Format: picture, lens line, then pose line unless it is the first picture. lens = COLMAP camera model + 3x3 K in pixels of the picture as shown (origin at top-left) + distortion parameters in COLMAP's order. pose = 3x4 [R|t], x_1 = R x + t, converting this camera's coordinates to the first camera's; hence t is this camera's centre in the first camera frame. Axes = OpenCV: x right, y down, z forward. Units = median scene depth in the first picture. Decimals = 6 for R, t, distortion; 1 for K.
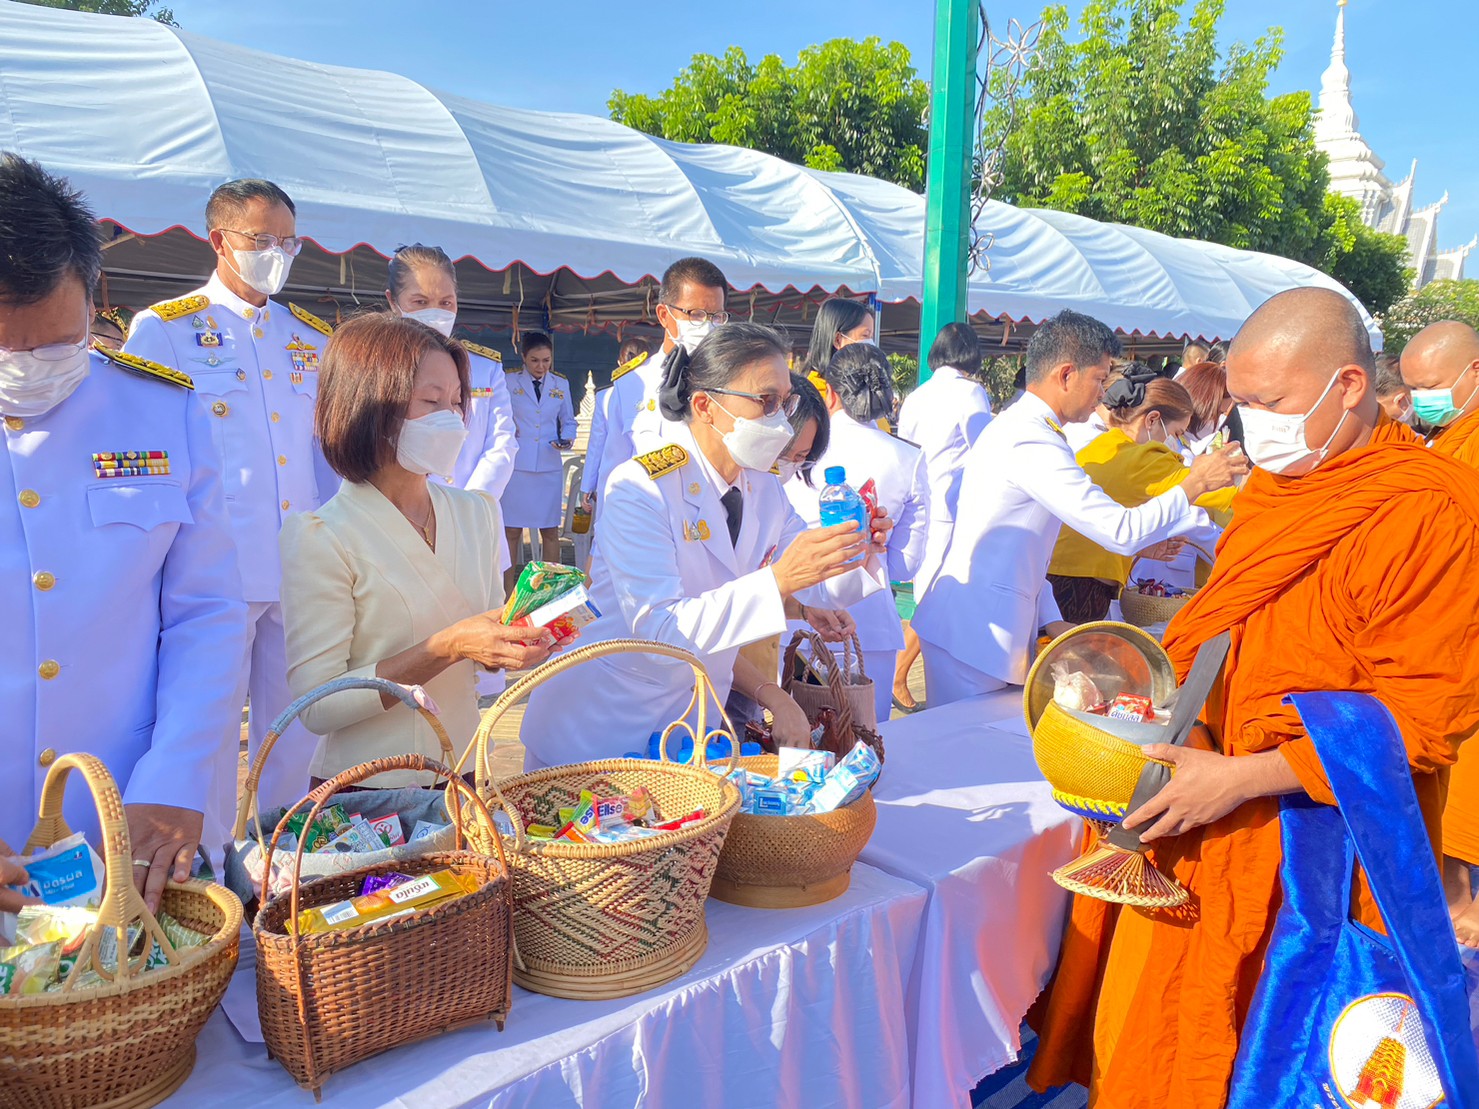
lens RADIAL K [[1151.4, 0, 717.3], [0, 1151.4, 556.0], [0, 0, 1]] dist [0.004693, -0.057094]
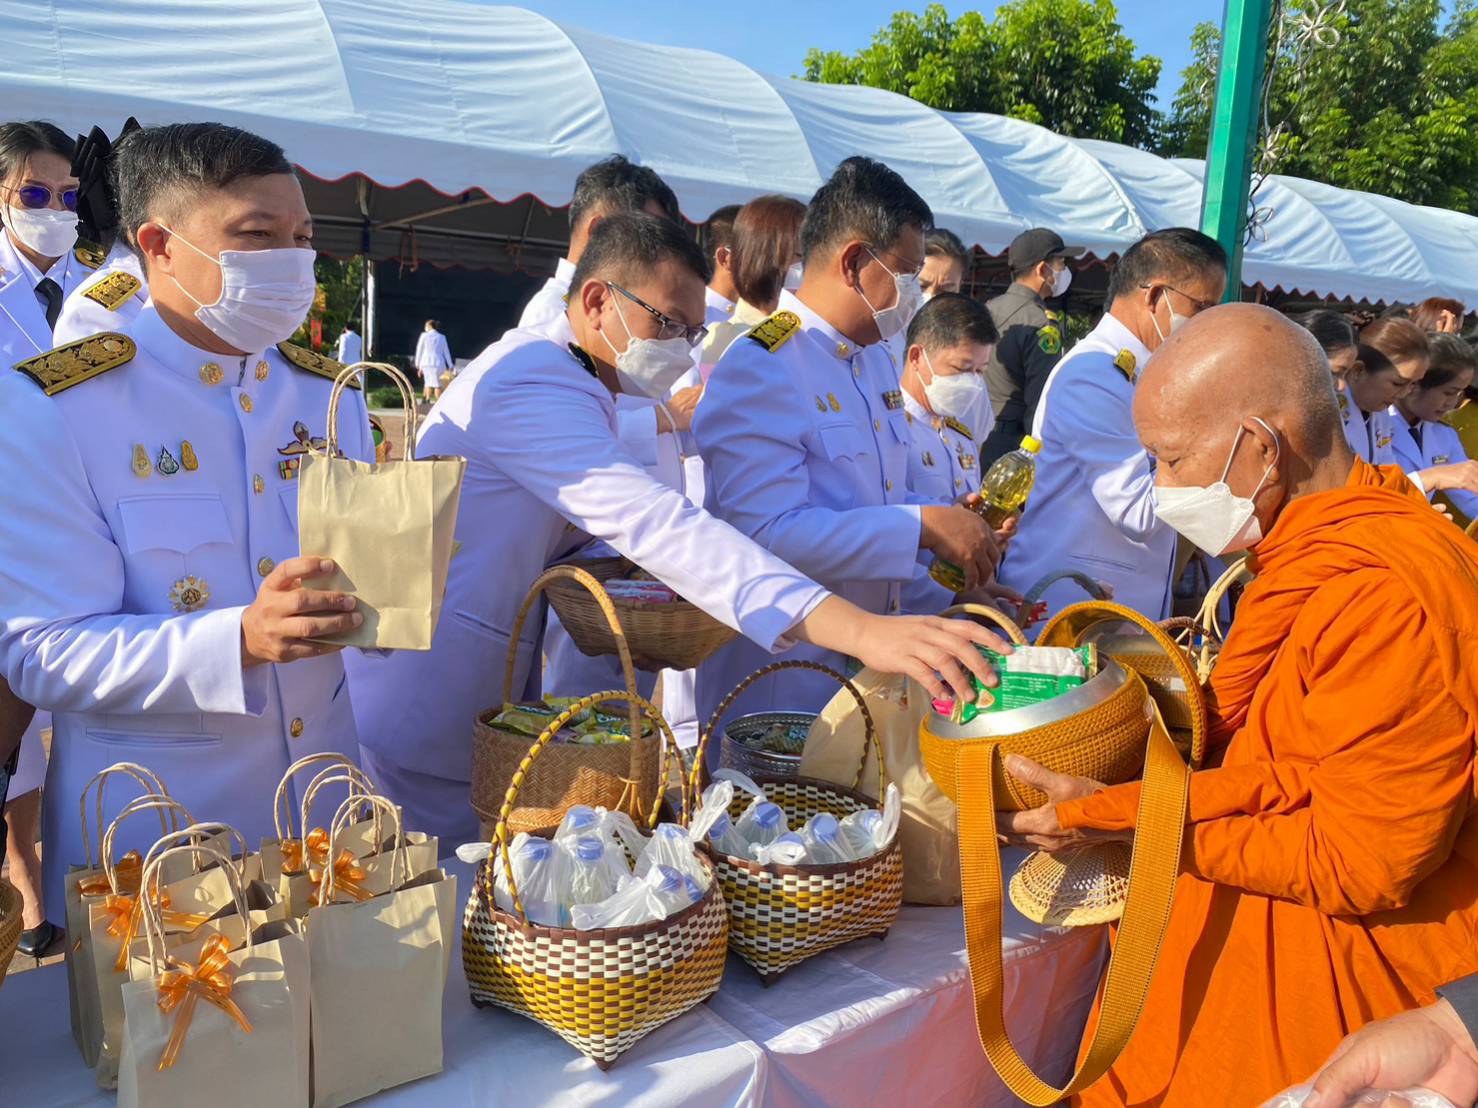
lens RADIAL K [[1138.6, 0, 691.0], [0, 1138.6, 519.4], [0, 0, 1]] dist [0.040898, -0.052180]
pose [[0.991174, 0.053163, -0.121443, -0.096712], [-0.051346, 0.998518, 0.018046, 0.007112], [0.122223, -0.011651, 0.992434, -0.065972]]
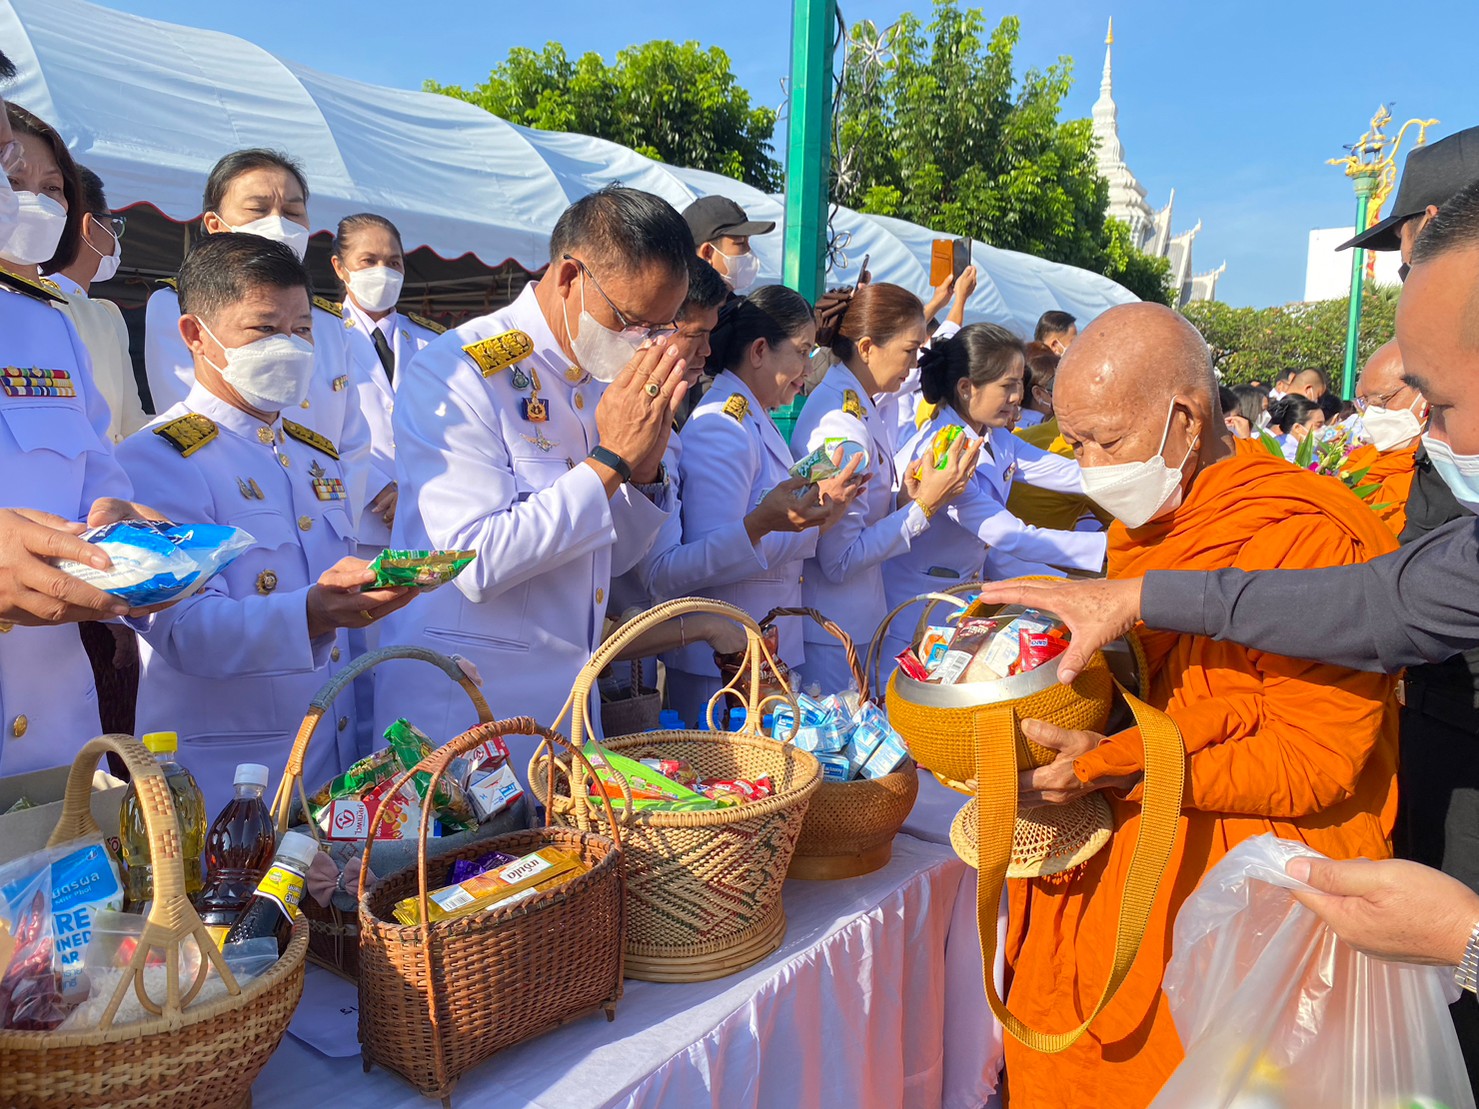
lens RADIAL K [[1151.4, 0, 717.3], [0, 1151.4, 556.0], [0, 0, 1]] dist [0.004693, -0.057094]
pose [[0.985079, -0.008971, 0.171870, -0.037615], [0.009891, 0.999941, -0.004495, 0.007221], [-0.171820, 0.006128, 0.985109, 0.012388]]
